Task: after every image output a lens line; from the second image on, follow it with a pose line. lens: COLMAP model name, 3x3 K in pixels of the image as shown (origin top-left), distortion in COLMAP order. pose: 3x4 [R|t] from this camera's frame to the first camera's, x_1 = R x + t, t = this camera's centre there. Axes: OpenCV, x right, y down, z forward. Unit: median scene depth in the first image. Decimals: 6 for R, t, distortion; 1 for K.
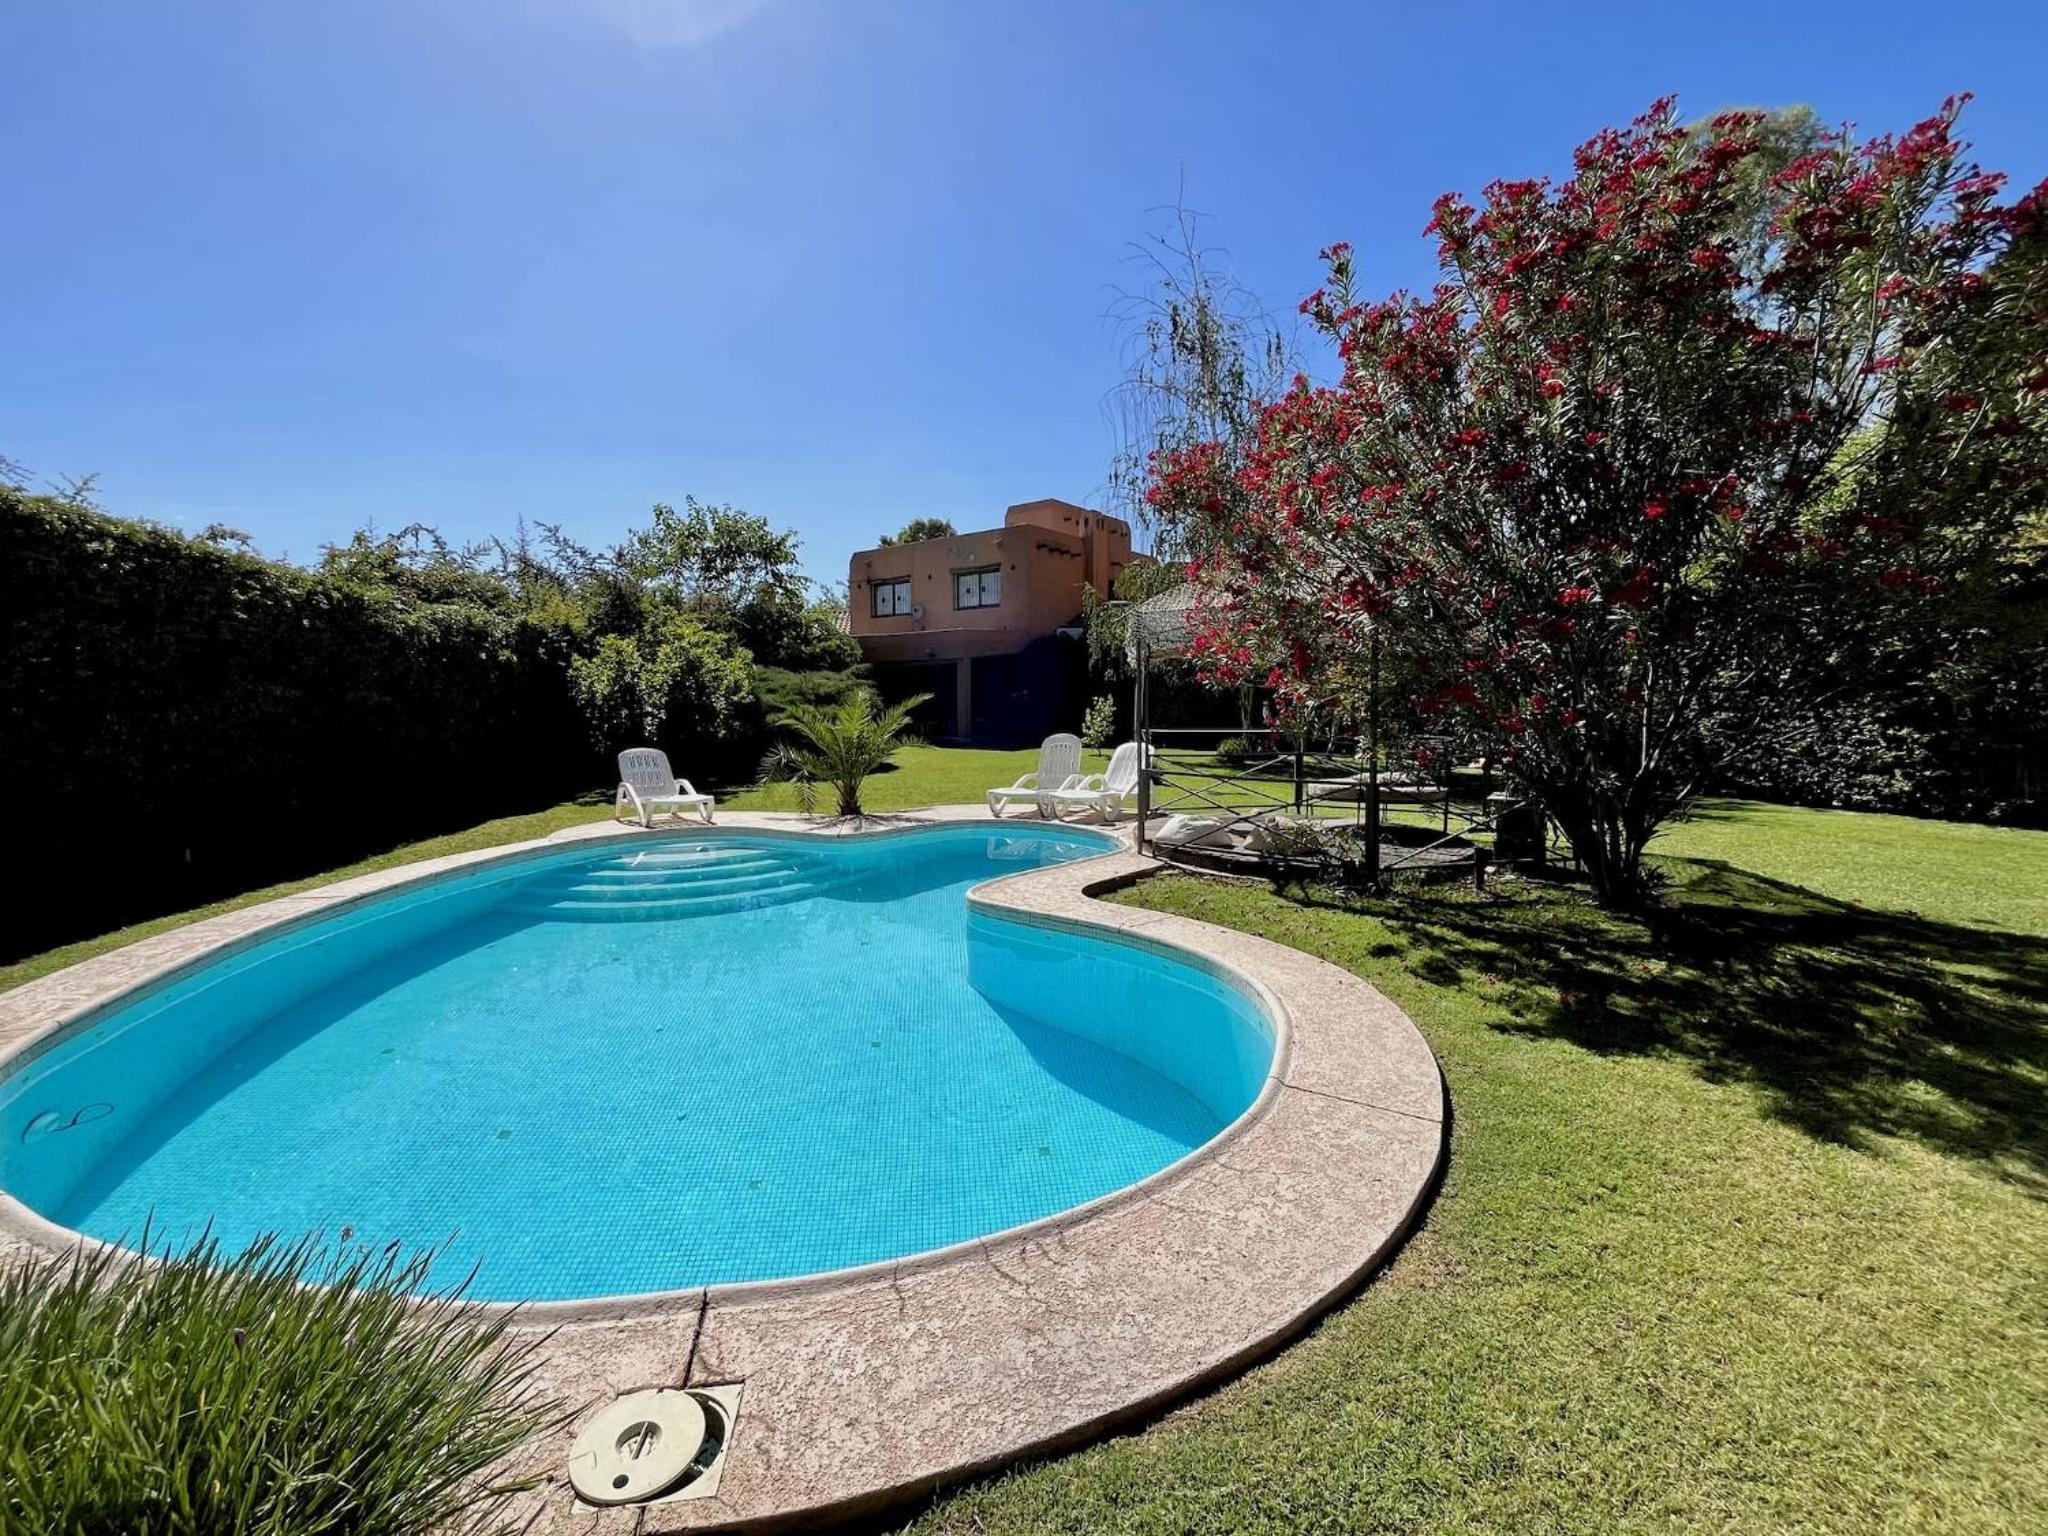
lens RADIAL K [[823.9, 0, 1027.3], [0, 823.9, 767.7], [0, 0, 1]] dist [-0.004711, -0.000194]
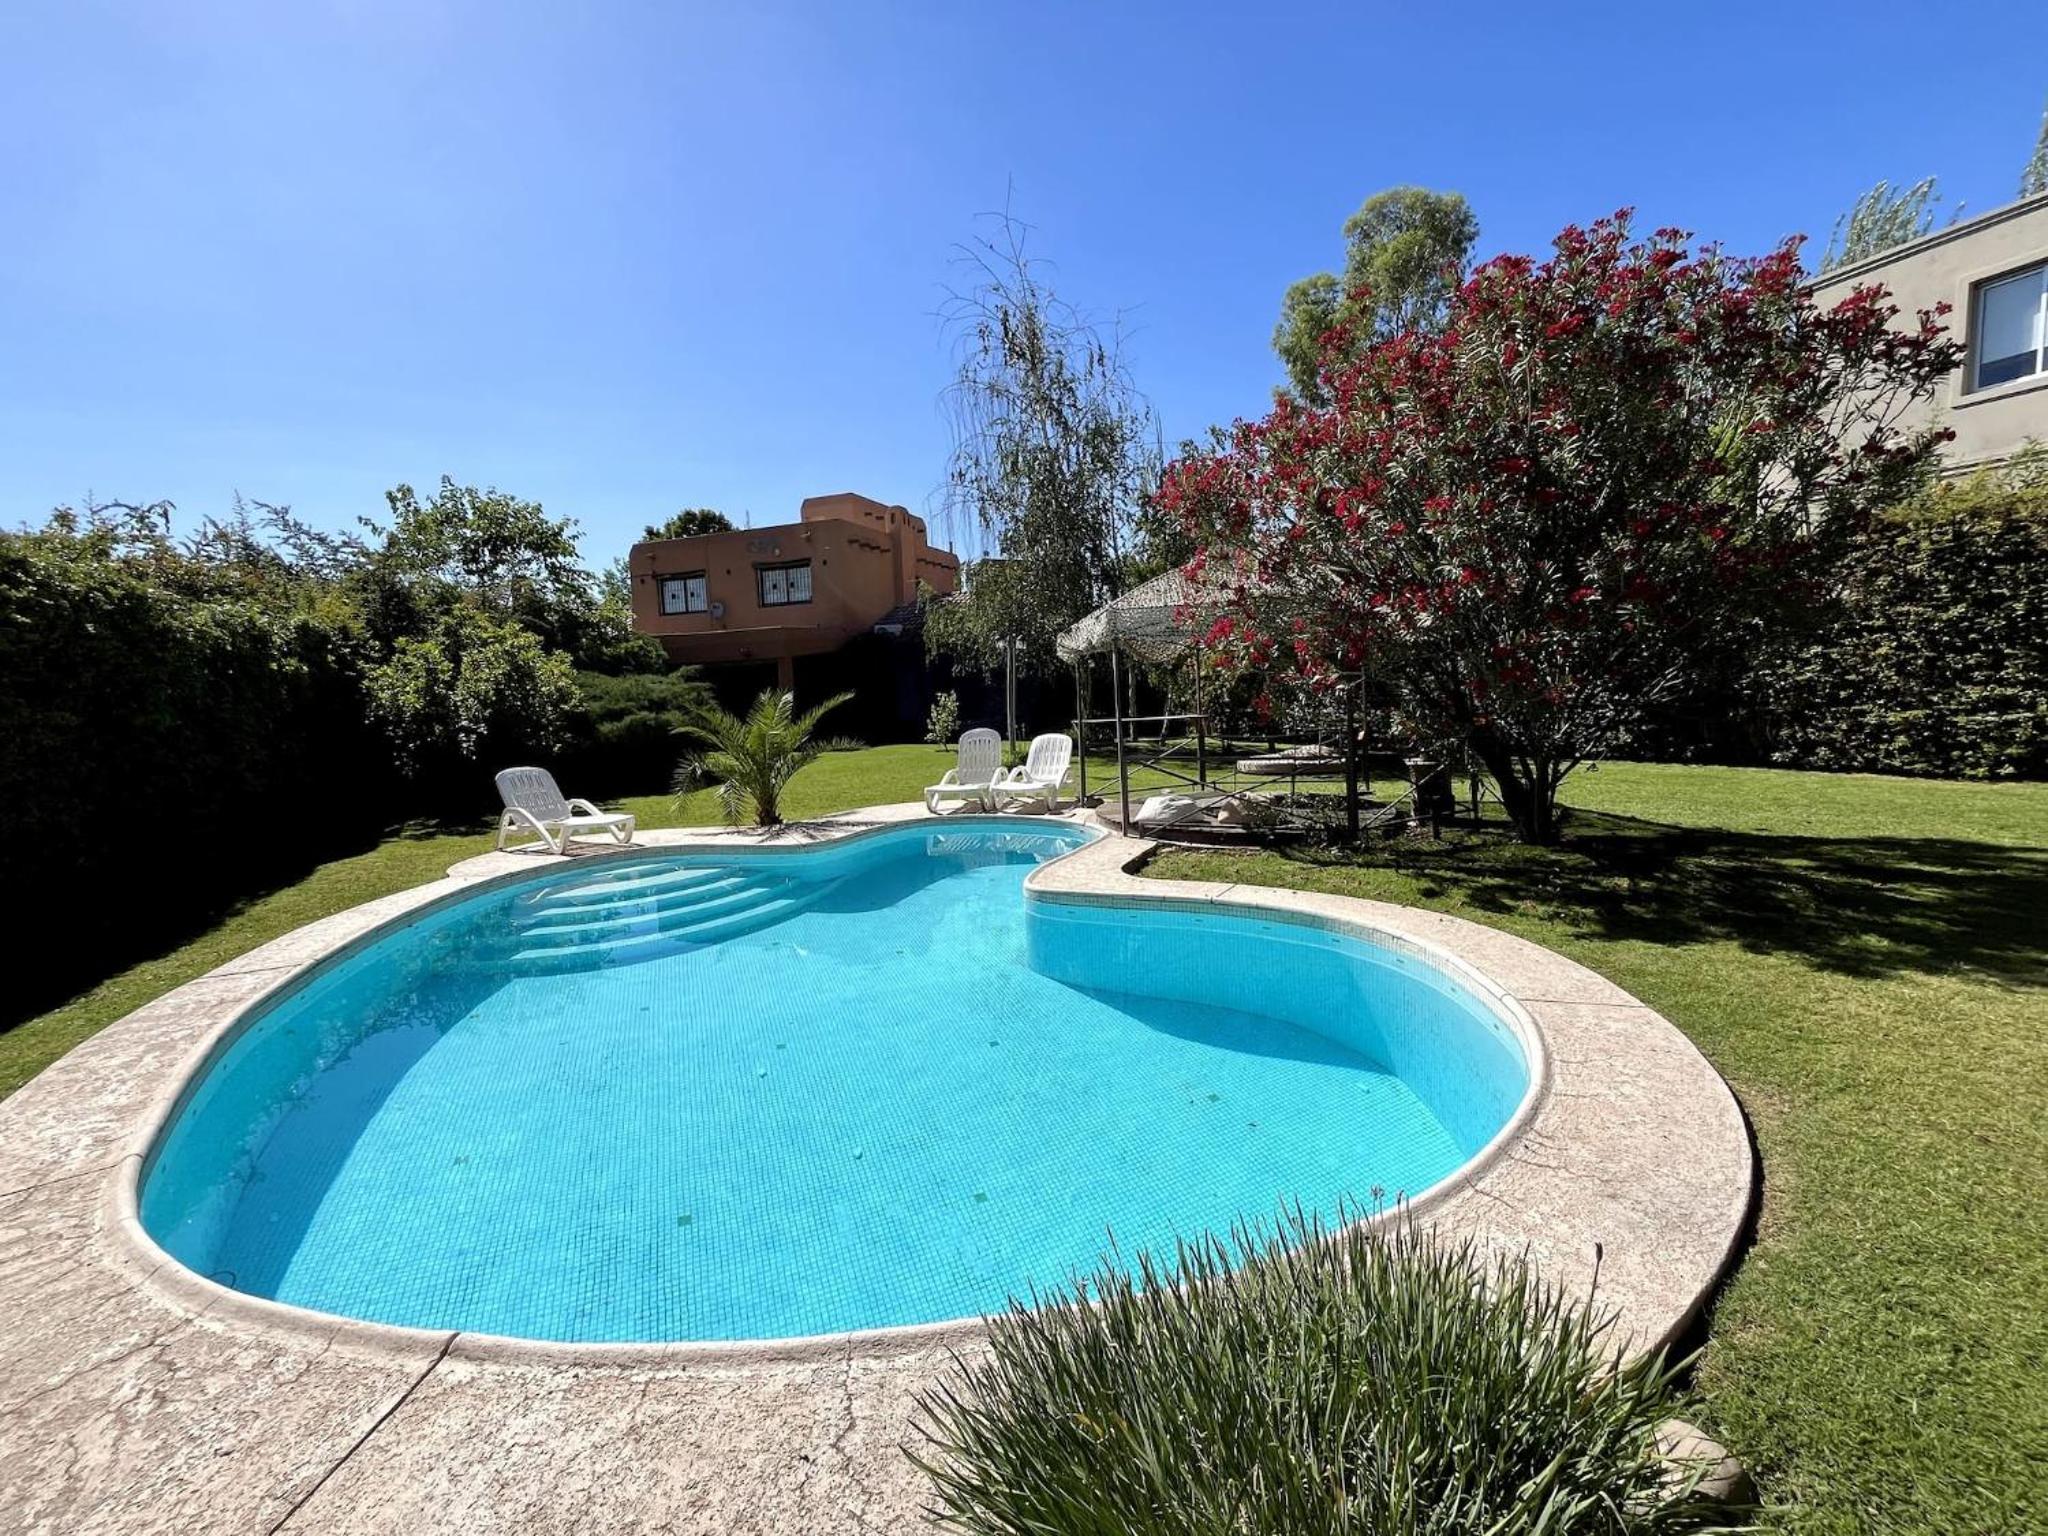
lens RADIAL K [[823.9, 0, 1025.6], [0, 823.9, 765.4], [0, 0, 1]] dist [-0.004711, -0.000194]
pose [[0.956875, -0.058828, 0.284480, -0.198672], [0.058259, 0.998247, 0.010469, -0.003344], [-0.284597, 0.006556, 0.958625, 0.012539]]
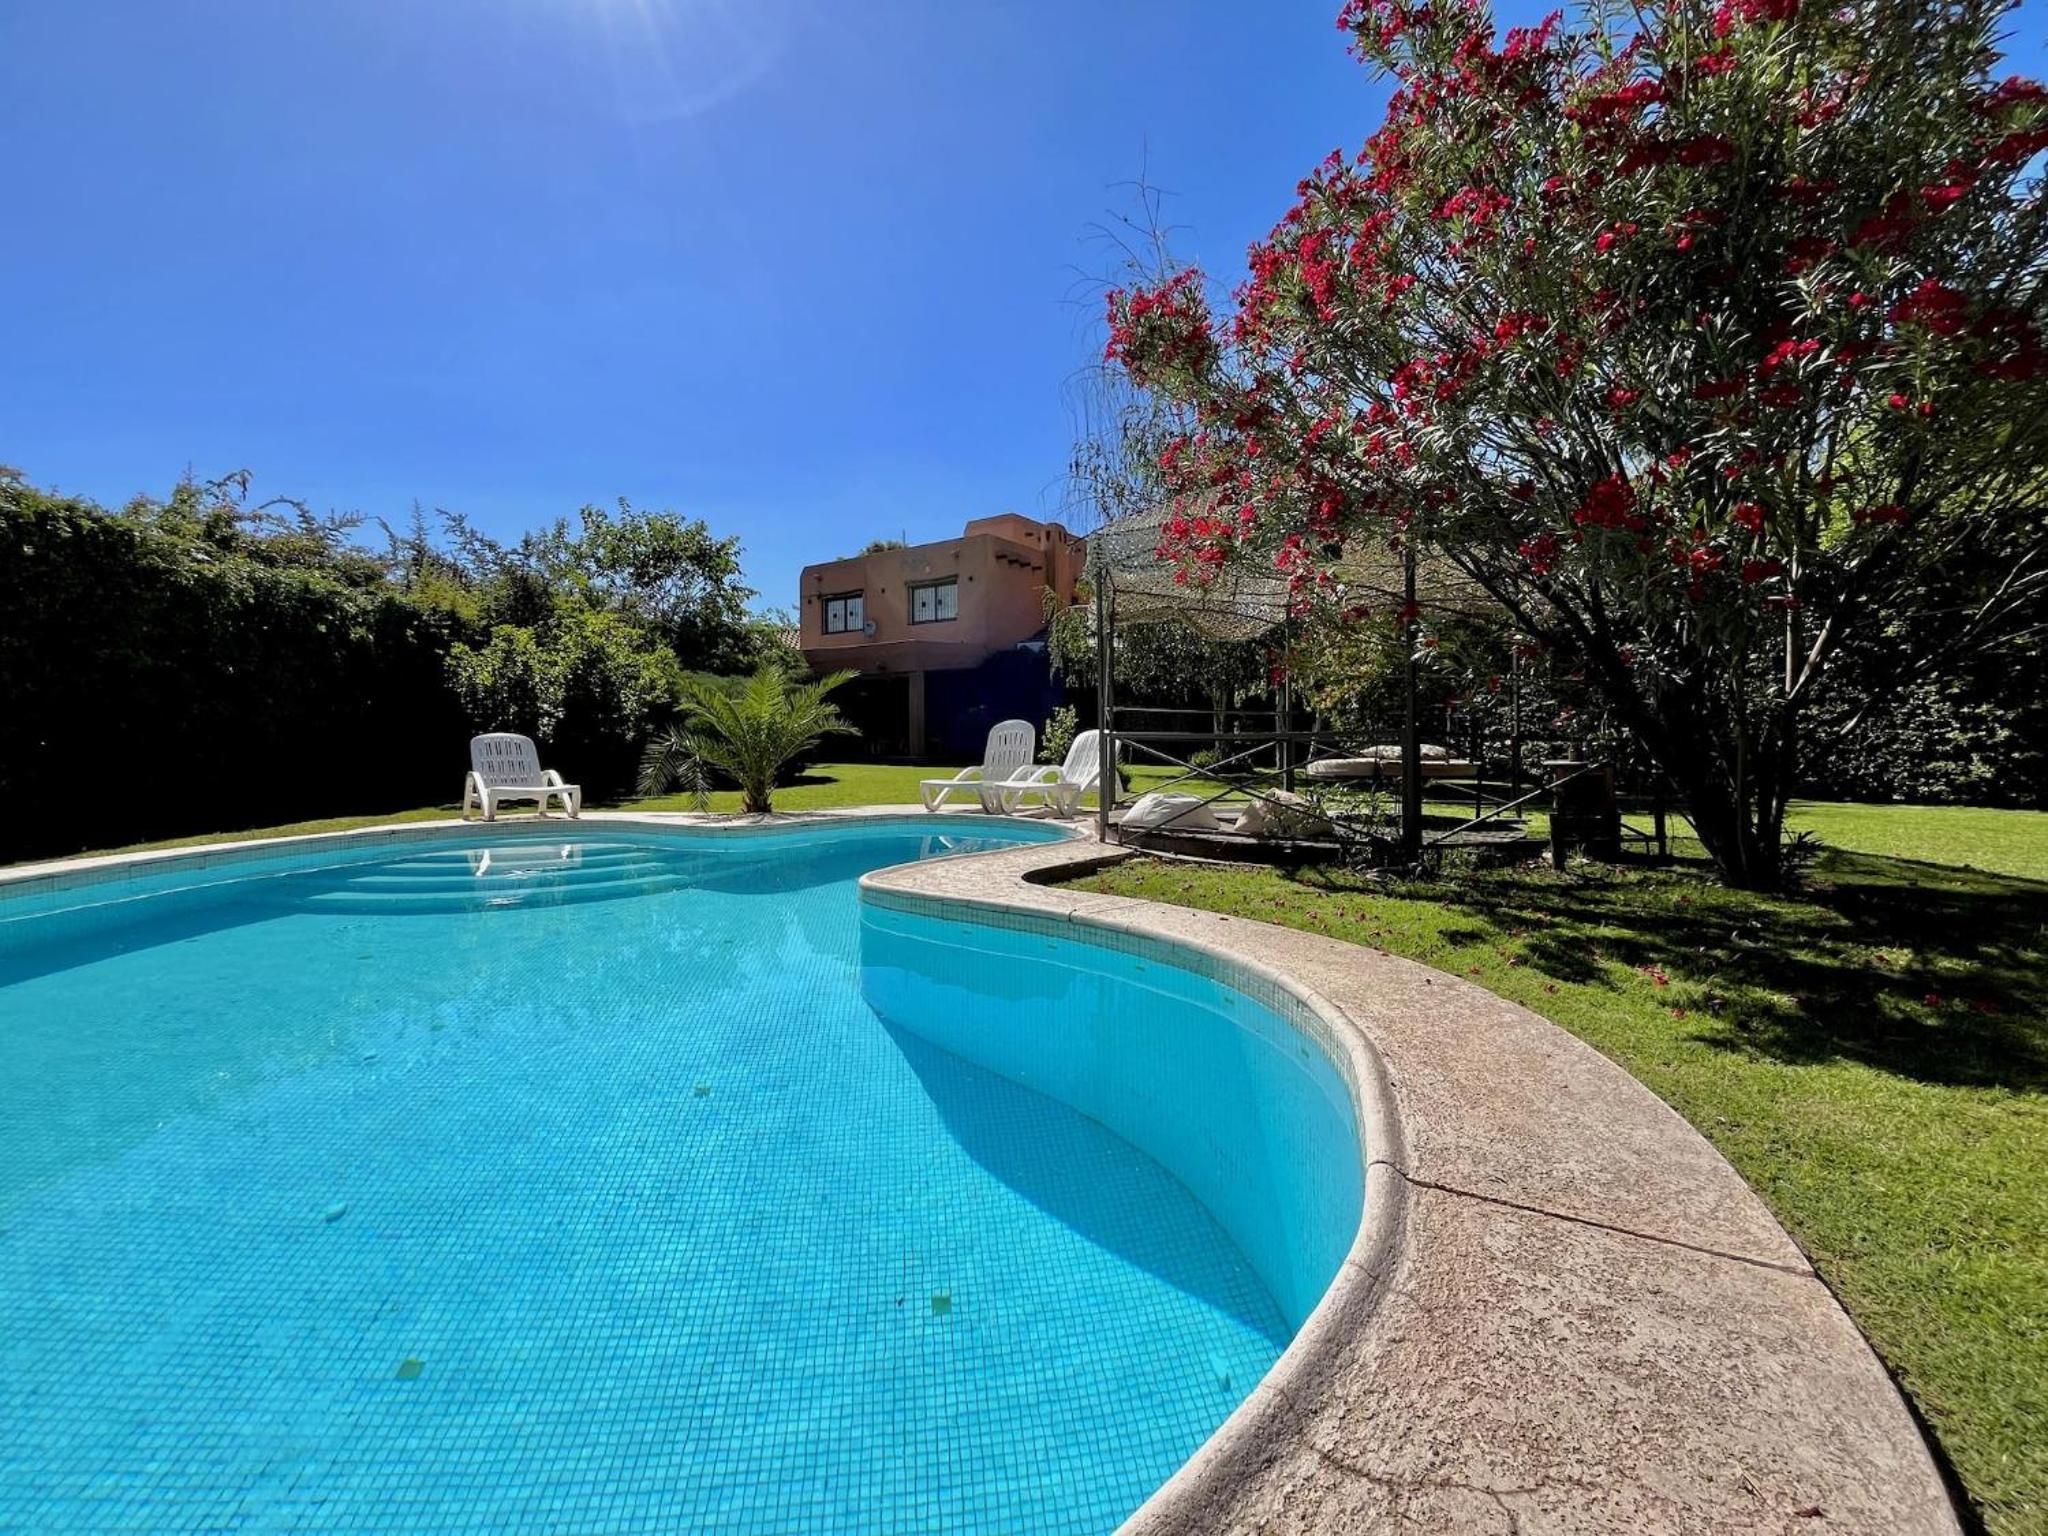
lens RADIAL K [[823.9, 0, 1024.0], [0, 823.9, 769.0], [0, 0, 1]] dist [-0.004711, -0.000194]
pose [[0.999346, -0.000189, 0.036147, 0.023850], [0.001924, 0.998846, -0.047993, 0.051319], [-0.036097, 0.048031, 0.998193, 0.154109]]
